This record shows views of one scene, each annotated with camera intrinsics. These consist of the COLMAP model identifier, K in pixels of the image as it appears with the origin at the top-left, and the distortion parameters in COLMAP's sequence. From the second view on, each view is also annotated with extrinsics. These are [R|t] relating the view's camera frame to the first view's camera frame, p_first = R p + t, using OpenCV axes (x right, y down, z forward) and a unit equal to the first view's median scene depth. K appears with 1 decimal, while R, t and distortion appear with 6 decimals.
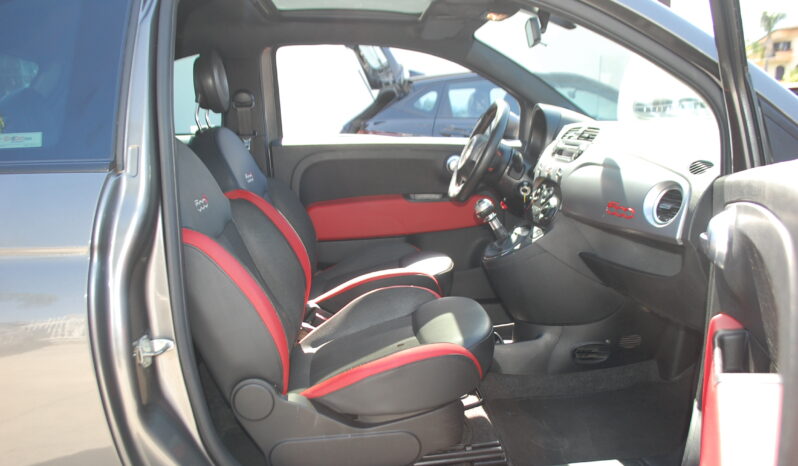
lens RADIAL K [[648.5, 0, 401.4], [0, 648.5, 241.6], [0, 0, 1]] dist [-0.059810, 0.002794]
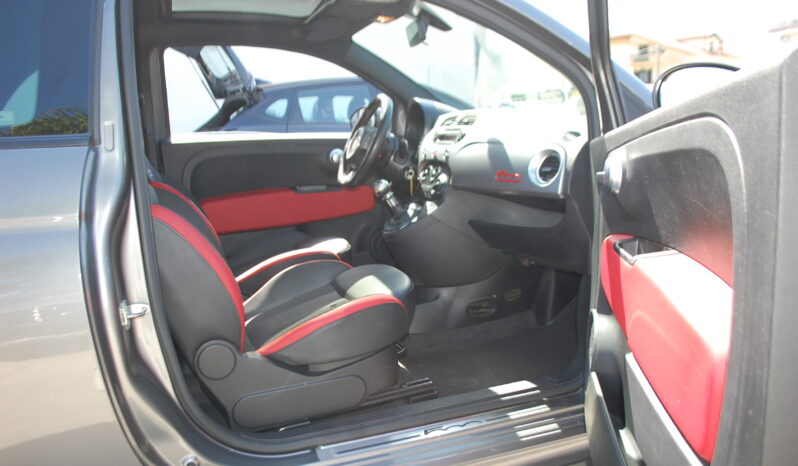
lens RADIAL K [[648.5, 0, 401.4], [0, 648.5, 241.6], [0, 0, 1]] dist [-0.059810, 0.002794]
pose [[0.963572, -0.064207, 0.259629, -0.141437], [0.069958, 0.997466, -0.012963, 0.059361], [-0.258138, 0.030654, 0.965622, -0.096307]]
